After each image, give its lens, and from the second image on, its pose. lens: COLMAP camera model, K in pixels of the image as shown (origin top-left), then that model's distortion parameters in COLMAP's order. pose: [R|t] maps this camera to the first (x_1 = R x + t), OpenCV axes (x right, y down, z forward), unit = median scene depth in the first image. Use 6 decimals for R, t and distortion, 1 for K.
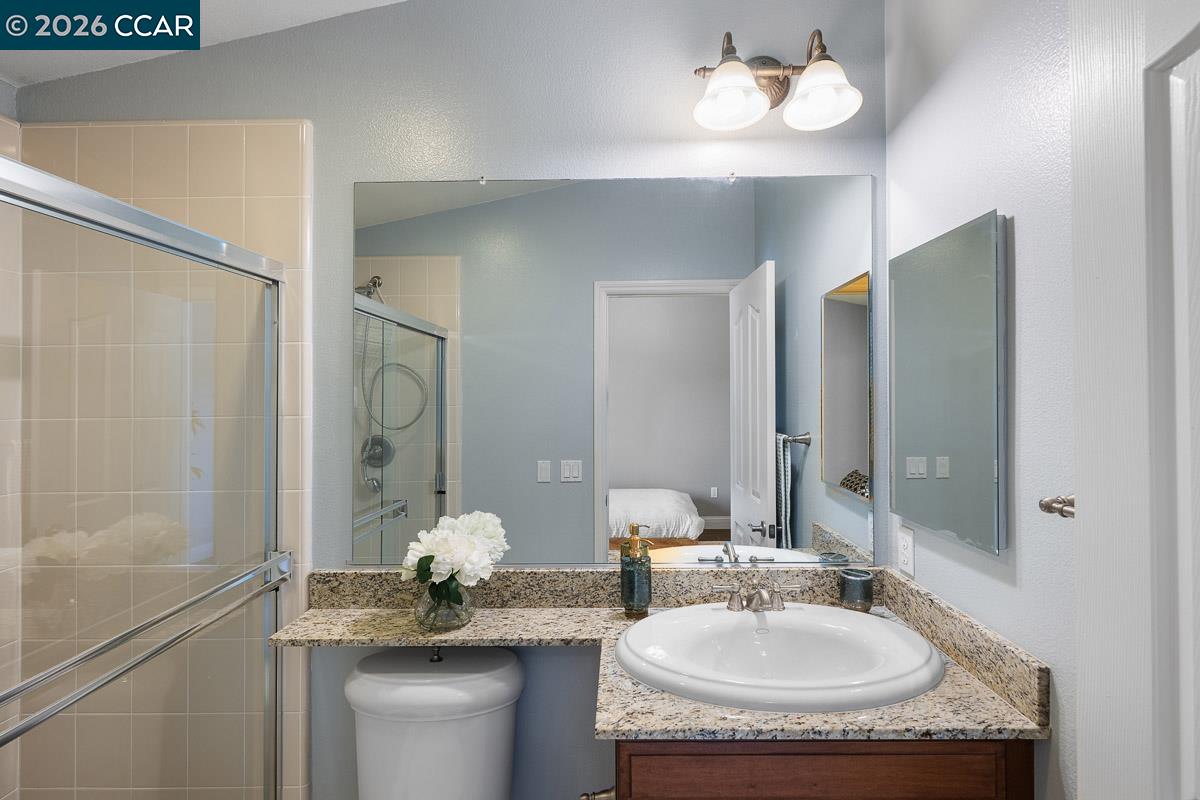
lens RADIAL K [[549.6, 0, 608.2], [0, 549.6, 396.3], [0, 0, 1]] dist [0.000195, -0.000641]
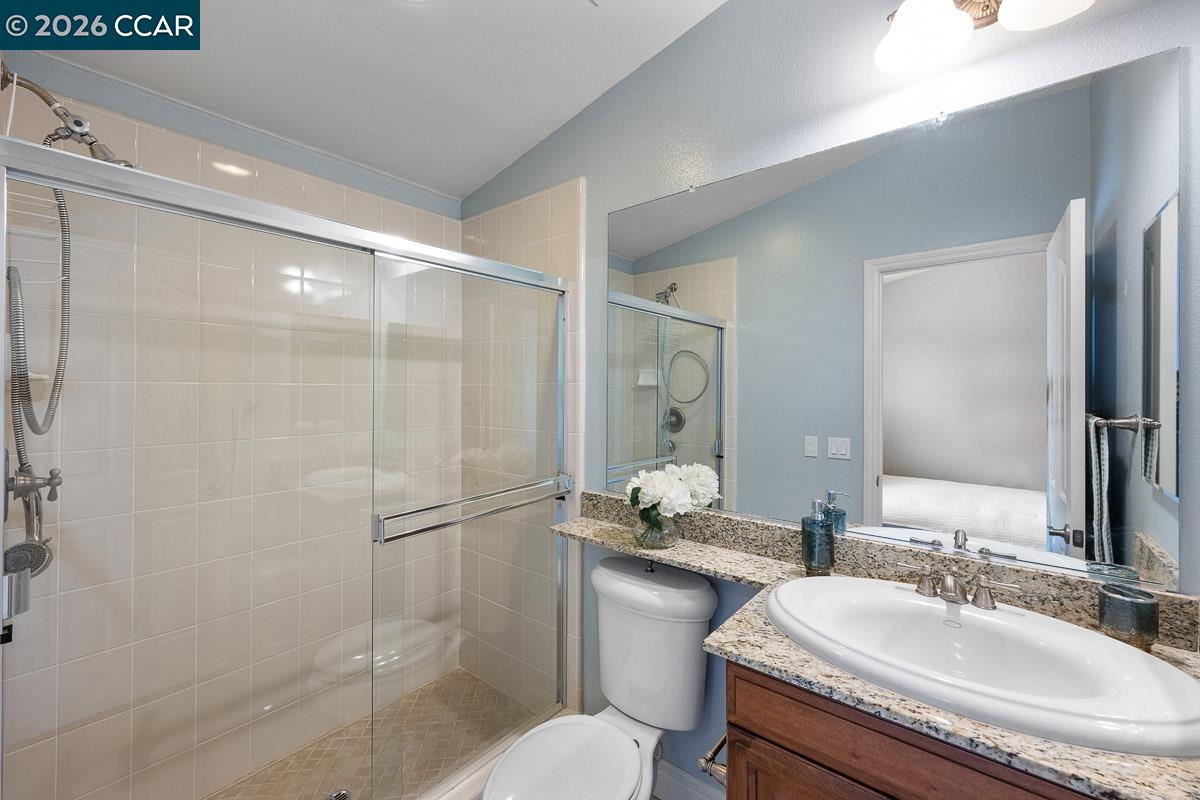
lens RADIAL K [[477.1, 0, 608.5], [0, 477.1, 389.6], [0, 0, 1]] dist [-0.001174, -0.000011]
pose [[0.790775, 0.009393, -0.612035, 0.279073], [-0.006411, 0.999955, 0.007063, 0.045016], [0.612073, -0.001662, 0.790799, 0.053789]]
